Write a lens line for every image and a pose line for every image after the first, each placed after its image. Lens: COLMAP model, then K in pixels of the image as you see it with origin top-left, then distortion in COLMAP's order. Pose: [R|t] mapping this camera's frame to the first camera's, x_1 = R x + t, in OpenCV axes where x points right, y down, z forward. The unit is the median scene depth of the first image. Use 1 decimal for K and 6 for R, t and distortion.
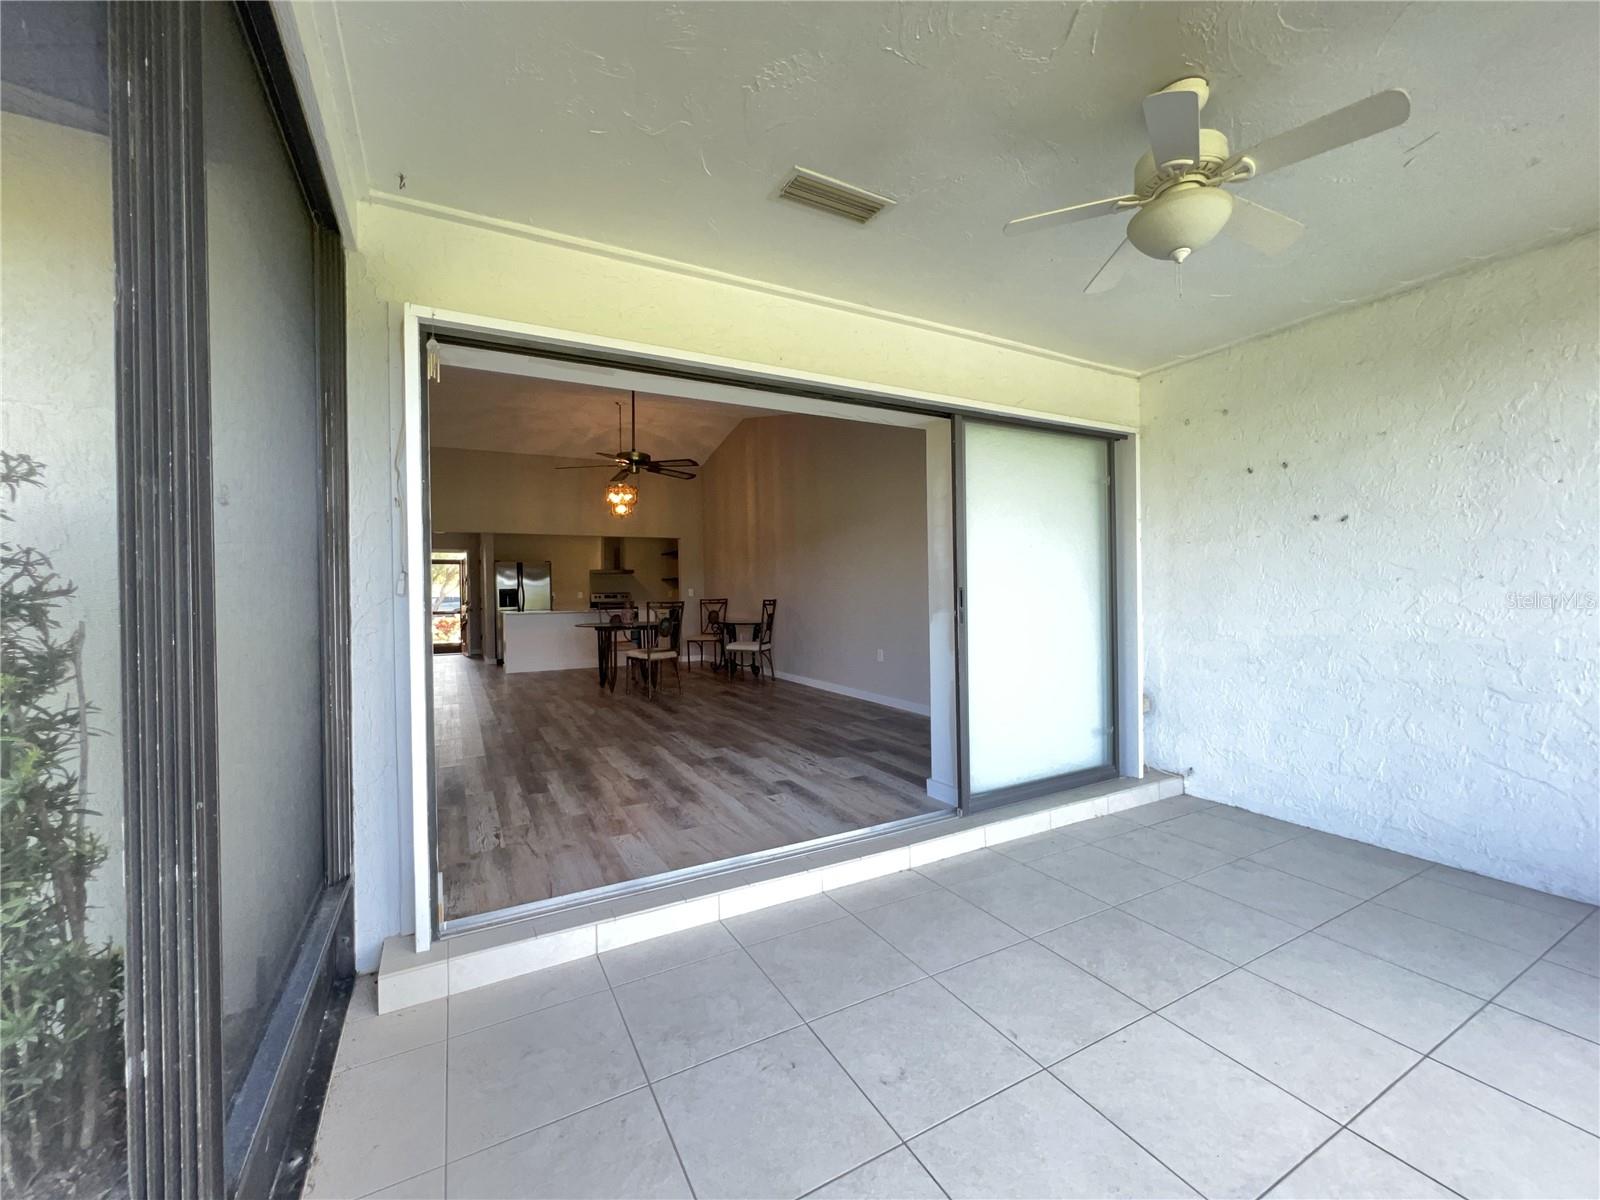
lens RADIAL K [[644.3, 0, 797.8], [0, 644.3, 596.6], [0, 0, 1]] dist [-0.003443, 0.000551]
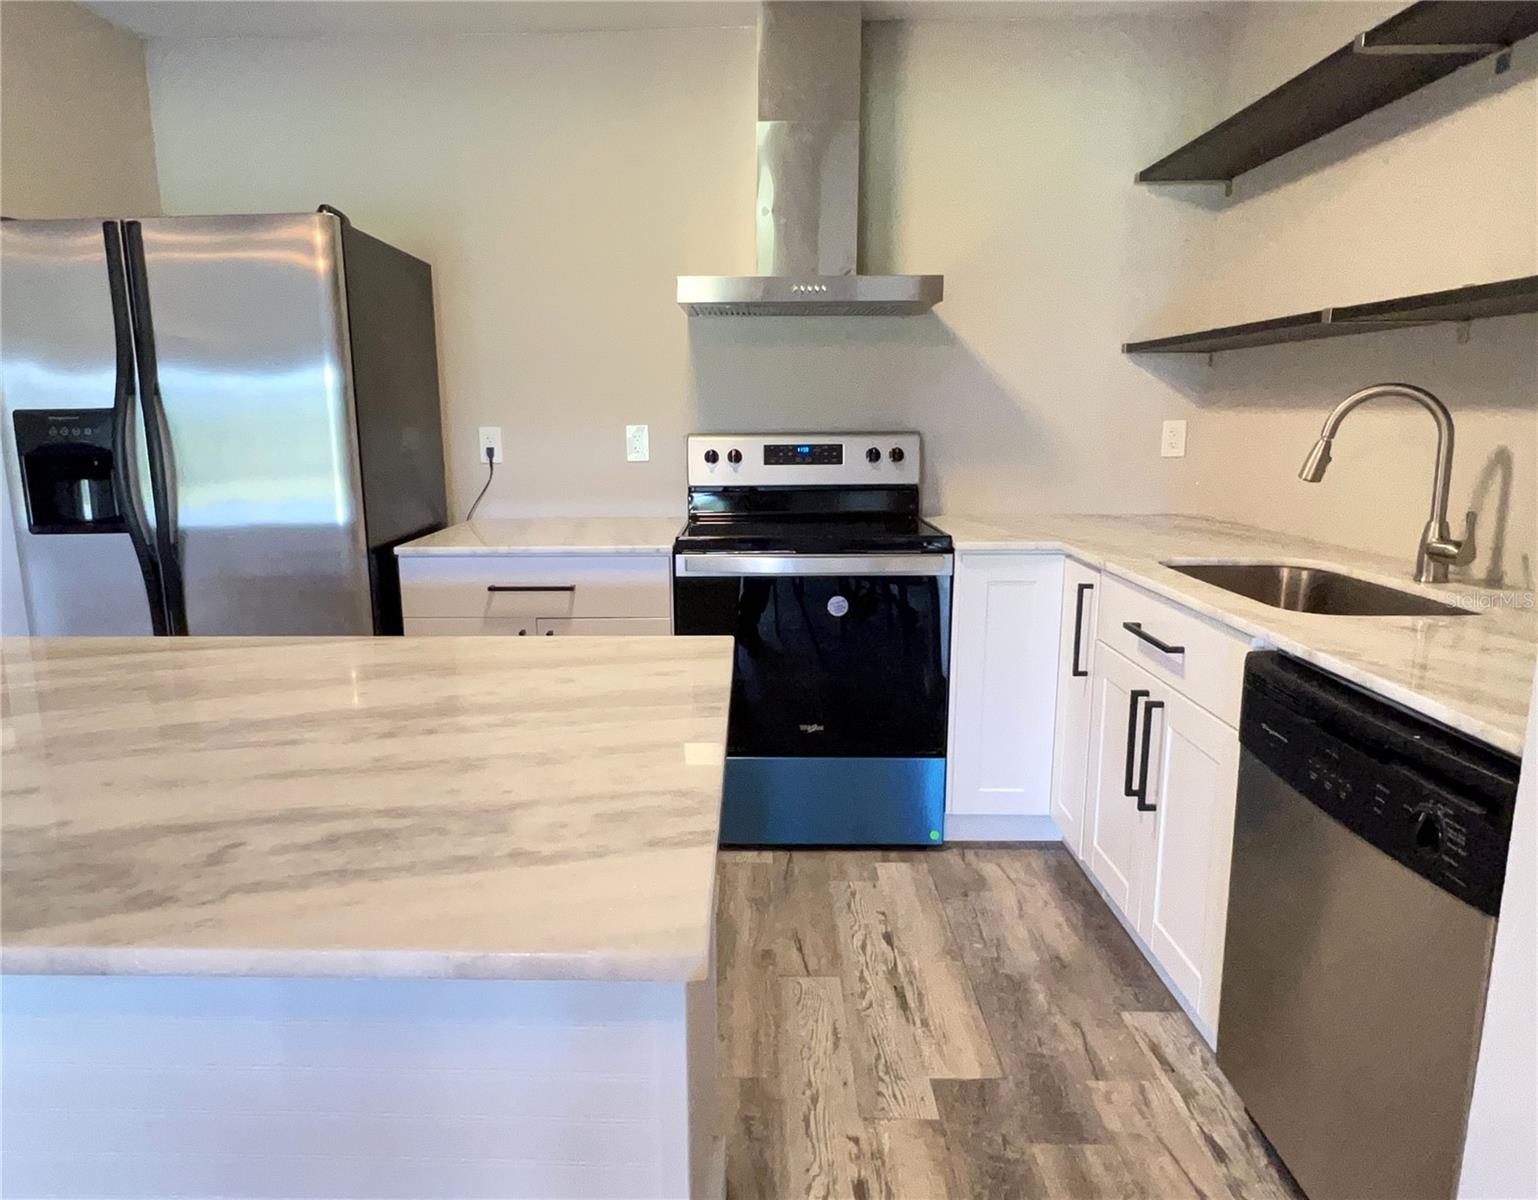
lens RADIAL K [[1027.0, 0, 769.0], [0, 1027.0, 600.0], [0, 0, 1]] dist [-0.004966, 0.001726]
pose [[0.913574, 0.073750, -0.399930, -0.278324], [-0.004094, 0.985037, 0.172295, -0.012491], [0.406652, -0.155767, 0.900206, 1.104221]]
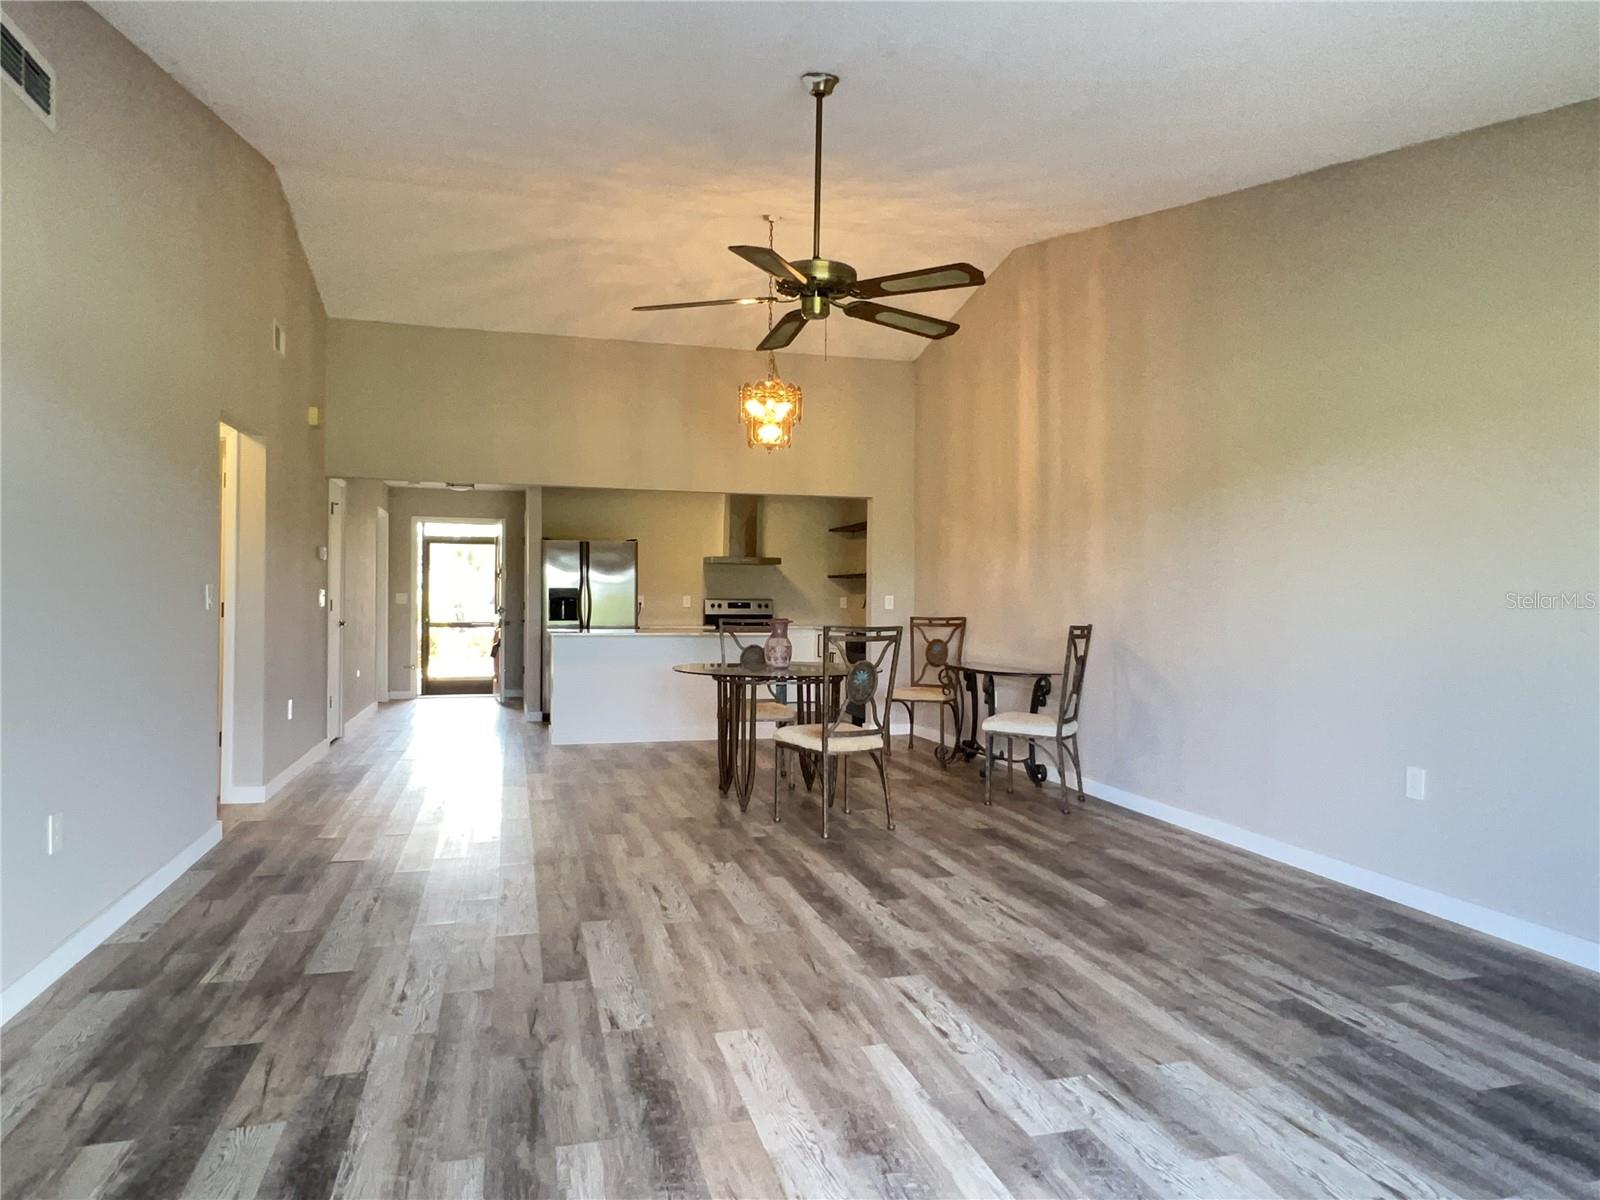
lens RADIAL K [[983.4, 0, 805.4], [0, 983.4, 606.5], [0, 0, 1]] dist [0.007396, 0.001417]
pose [[0.978322, 0.024105, -0.205681, -0.087209], [-0.023264, 0.999708, 0.006507, -0.008658], [0.205778, -0.001581, 0.978598, 0.264898]]
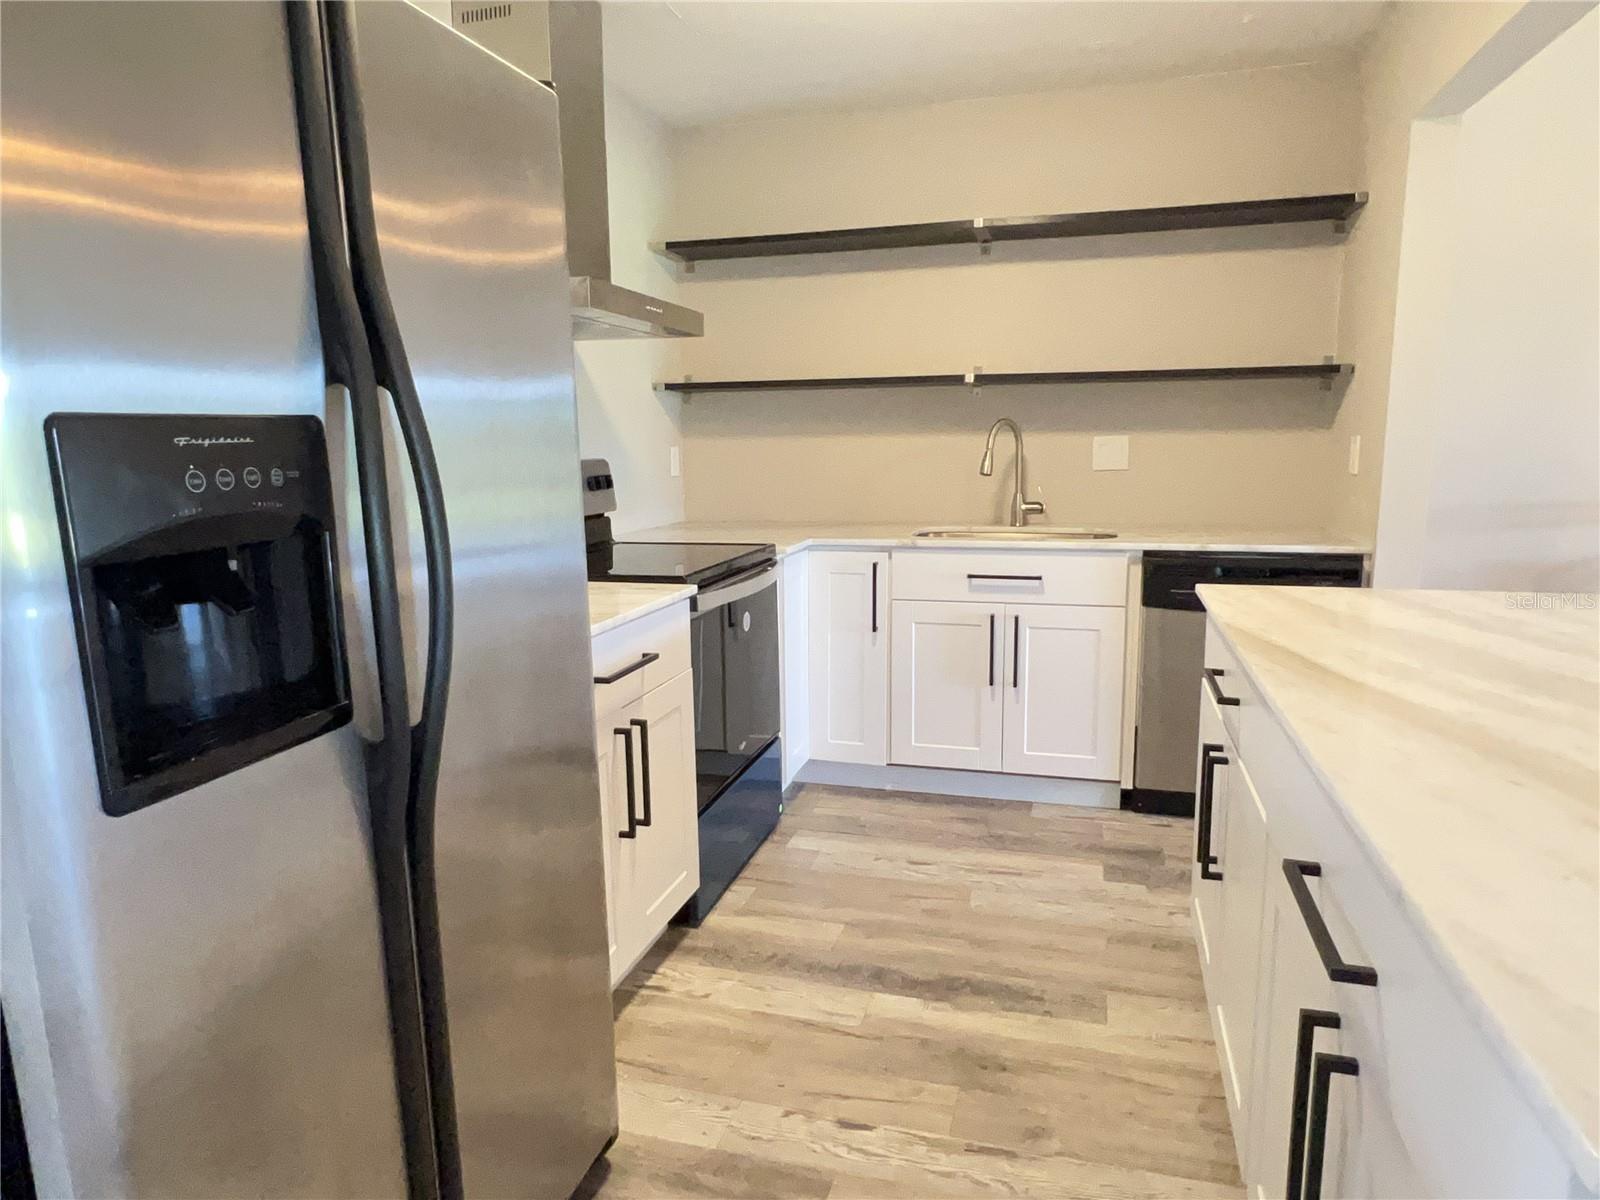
lens RADIAL K [[983.4, 0, 805.4], [0, 983.4, 606.5], [0, 0, 1]] dist [0.007396, 0.001417]
pose [[0.631322, -0.133418, 0.763958, -0.632231], [0.019917, 0.987555, 0.156009, -0.010170], [-0.775265, -0.083276, 0.626122, 1.189262]]
